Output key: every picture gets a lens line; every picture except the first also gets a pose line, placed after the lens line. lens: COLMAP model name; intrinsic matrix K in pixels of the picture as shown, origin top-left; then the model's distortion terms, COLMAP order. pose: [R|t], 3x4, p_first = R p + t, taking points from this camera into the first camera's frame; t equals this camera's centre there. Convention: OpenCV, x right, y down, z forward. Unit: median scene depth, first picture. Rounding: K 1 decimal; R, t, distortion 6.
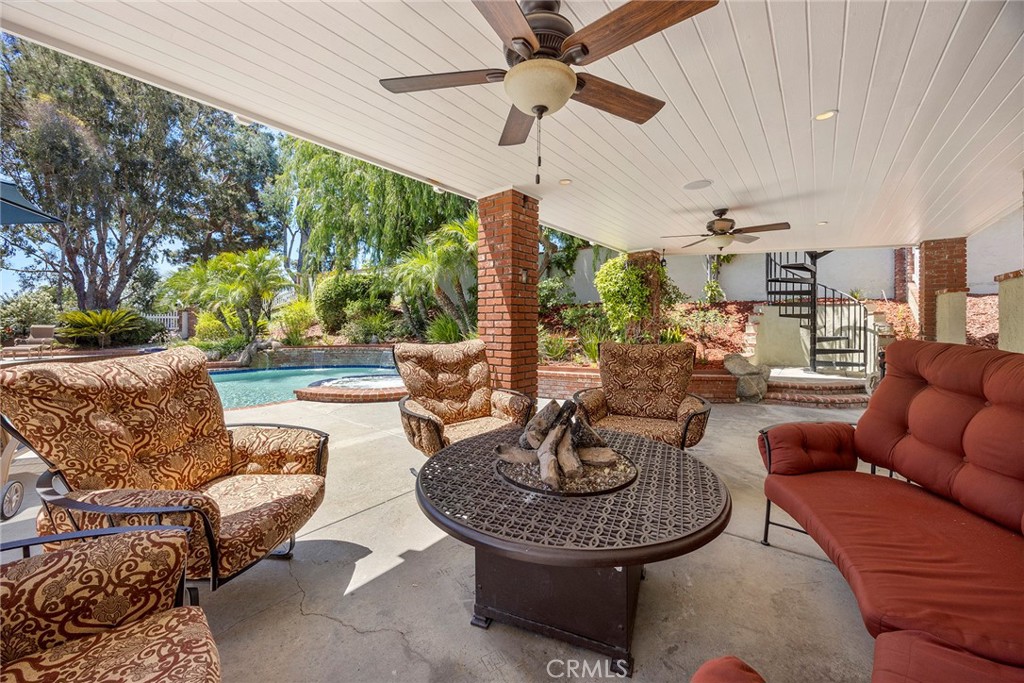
lens RADIAL K [[401.5, 0, 515.8], [0, 401.5, 329.1], [0, 0, 1]] dist [-0.000224, 0.000080]
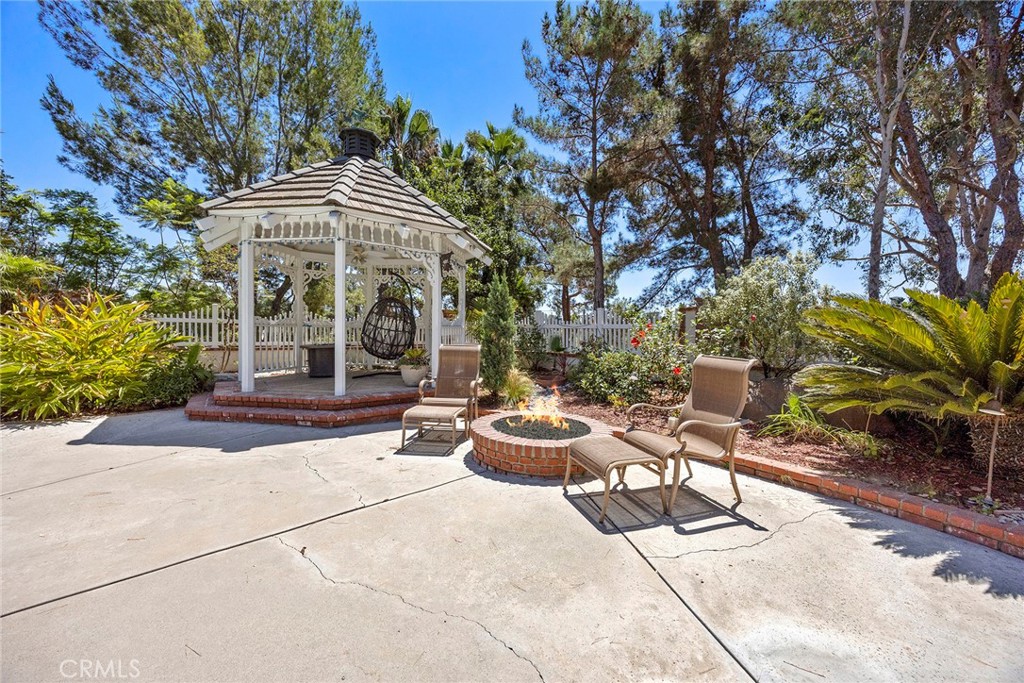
lens RADIAL K [[392.0, 0, 512.0], [0, 392.0, 341.5], [0, 0, 1]] dist [-0.000769, -0.000048]
pose [[-0.128970, 0.001897, -0.991647, -0.488818], [-0.021107, 0.999766, 0.004658, -0.001431], [0.991424, 0.021532, -0.128900, 0.483563]]
